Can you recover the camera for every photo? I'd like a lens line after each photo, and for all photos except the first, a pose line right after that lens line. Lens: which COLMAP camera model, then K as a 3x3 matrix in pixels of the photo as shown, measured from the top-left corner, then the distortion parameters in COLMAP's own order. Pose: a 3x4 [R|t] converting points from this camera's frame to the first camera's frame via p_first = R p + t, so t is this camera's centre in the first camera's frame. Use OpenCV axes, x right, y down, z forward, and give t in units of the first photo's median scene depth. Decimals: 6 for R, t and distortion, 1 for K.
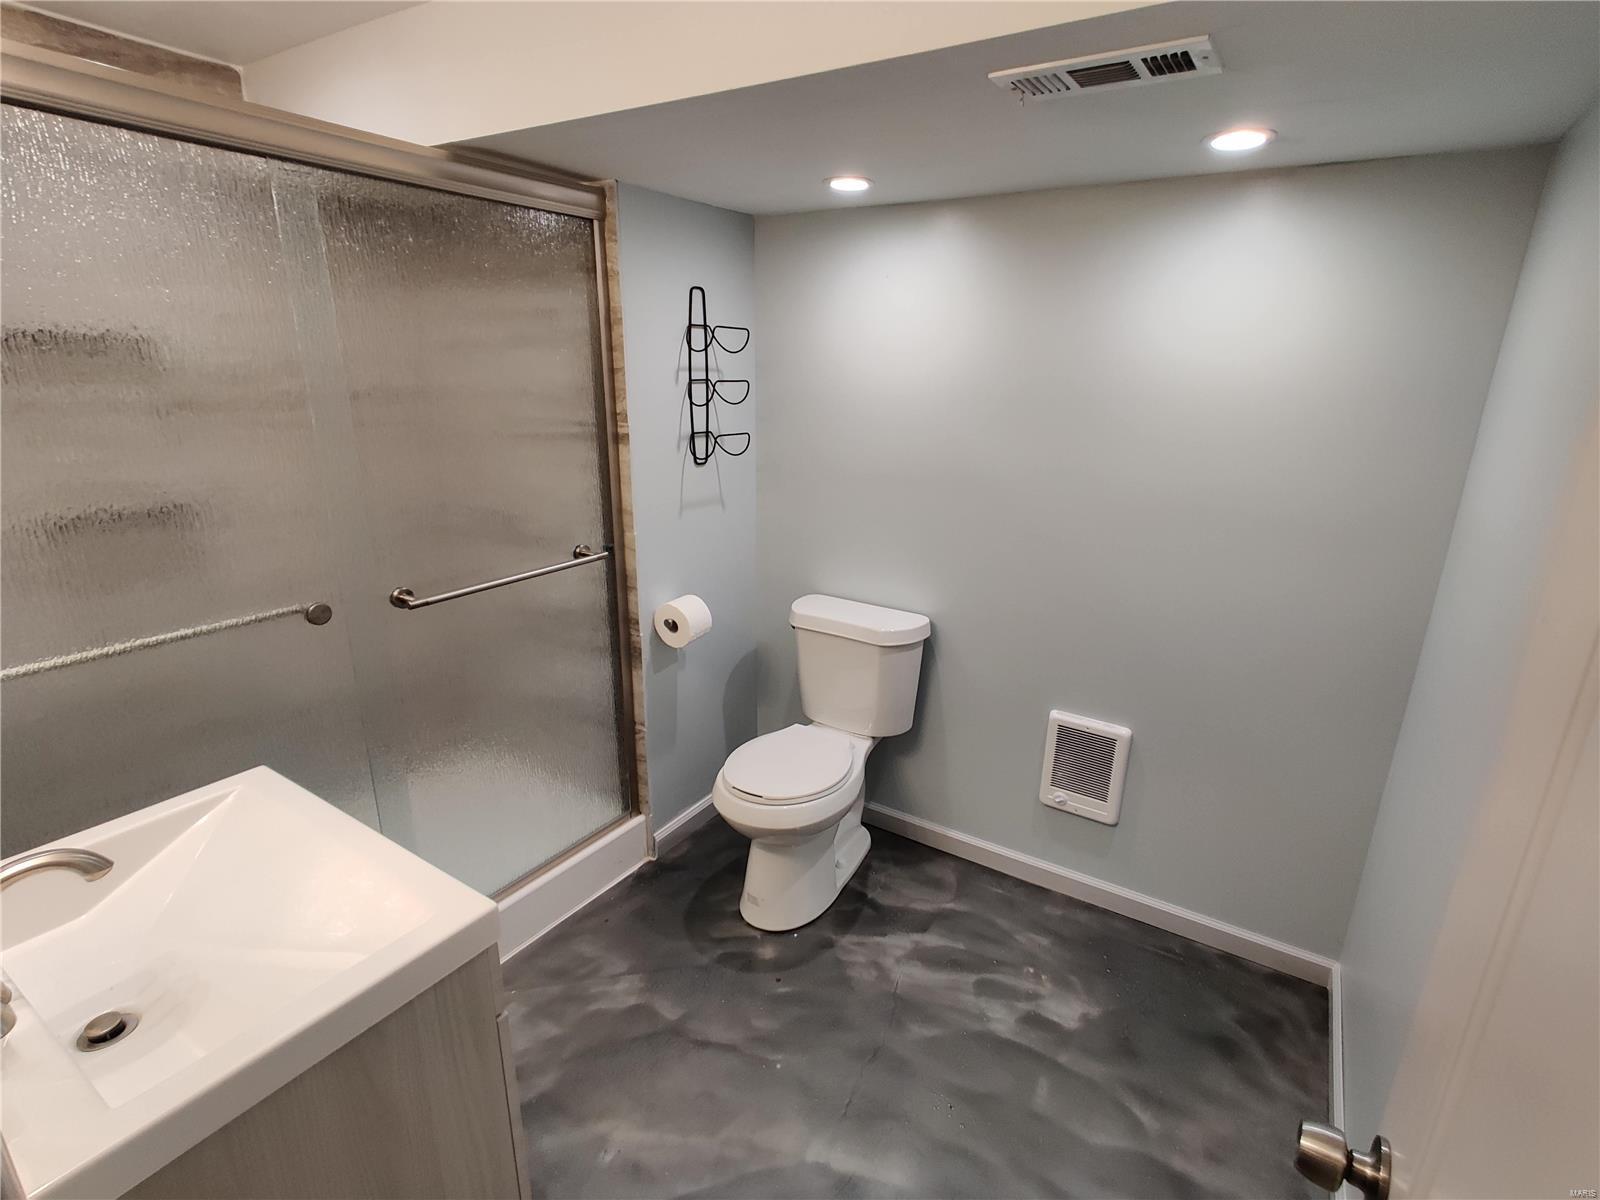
lens RADIAL K [[801.2, 0, 810.1], [0, 801.2, 604.8], [0, 0, 1]] dist [0.003818, 0.000159]
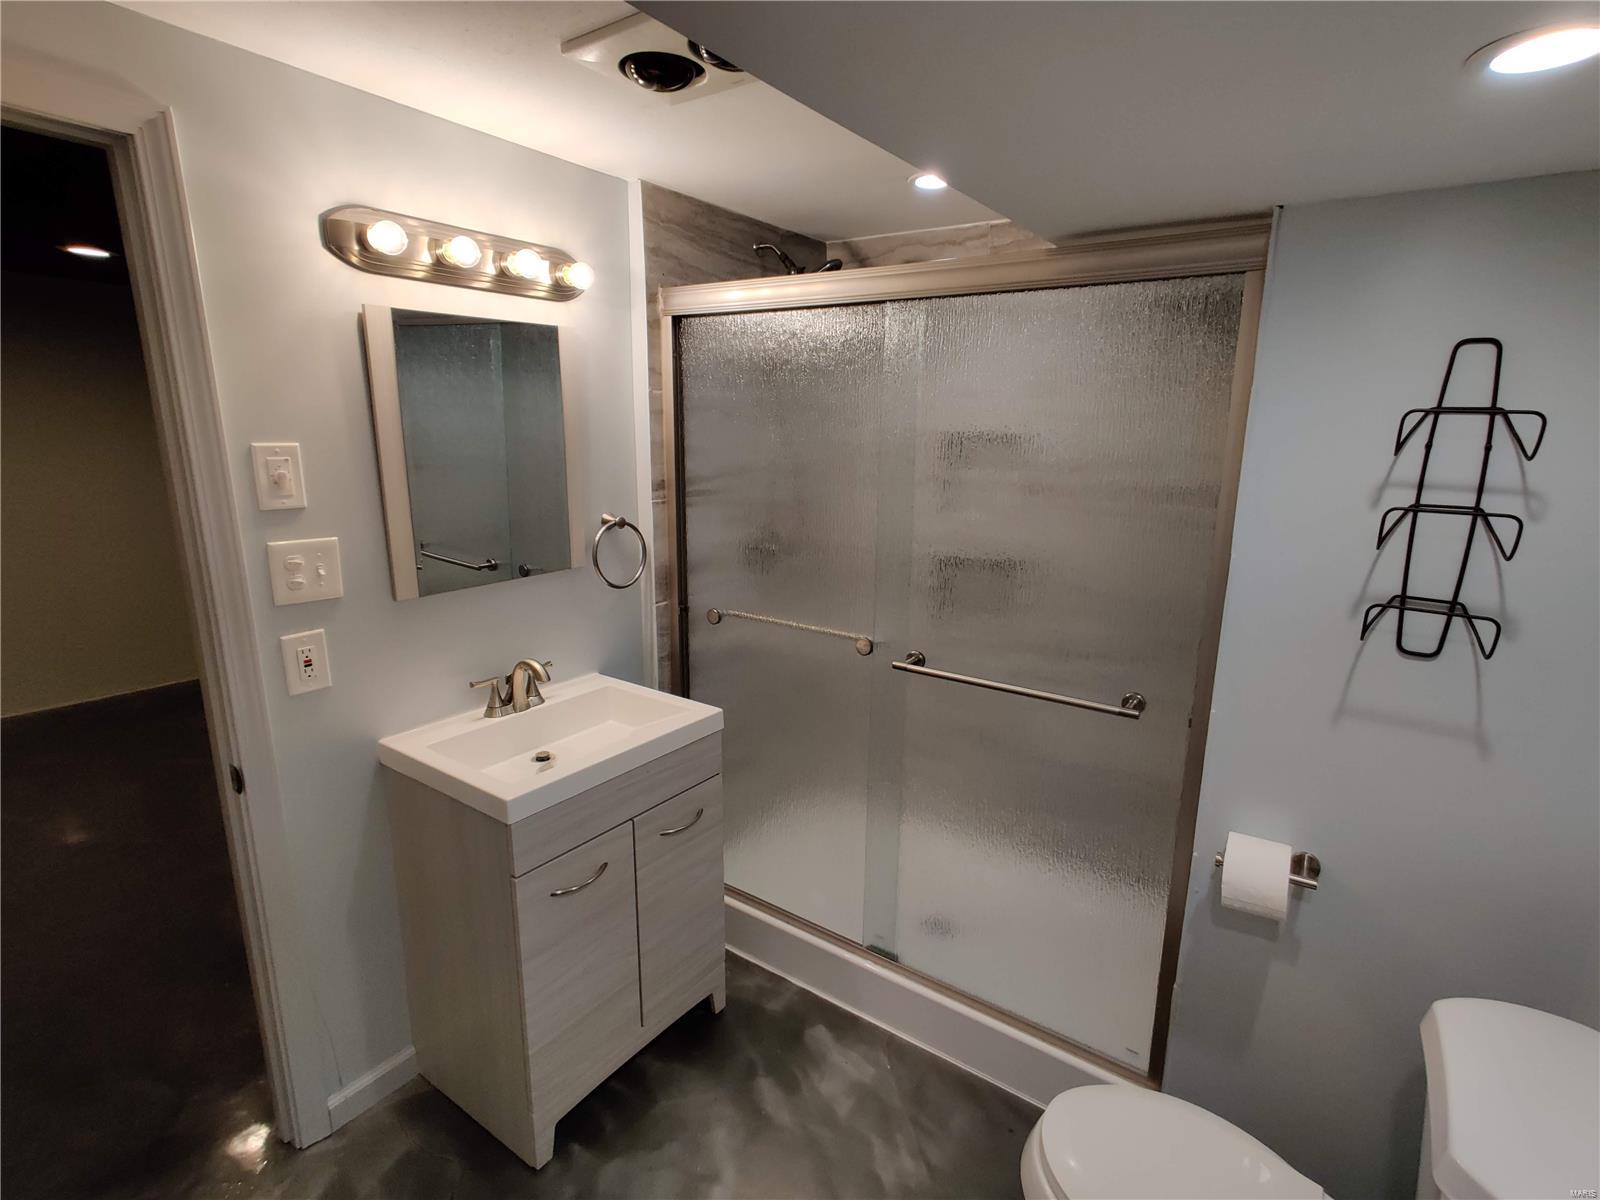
lens RADIAL K [[801.2, 0, 810.1], [0, 801.2, 604.8], [0, 0, 1]] dist [0.003818, 0.000159]
pose [[-0.035652, 0.205048, -0.978102, 0.478172], [-0.315950, 0.926212, 0.205687, -0.219242], [0.948106, 0.316364, 0.031764, 0.668705]]
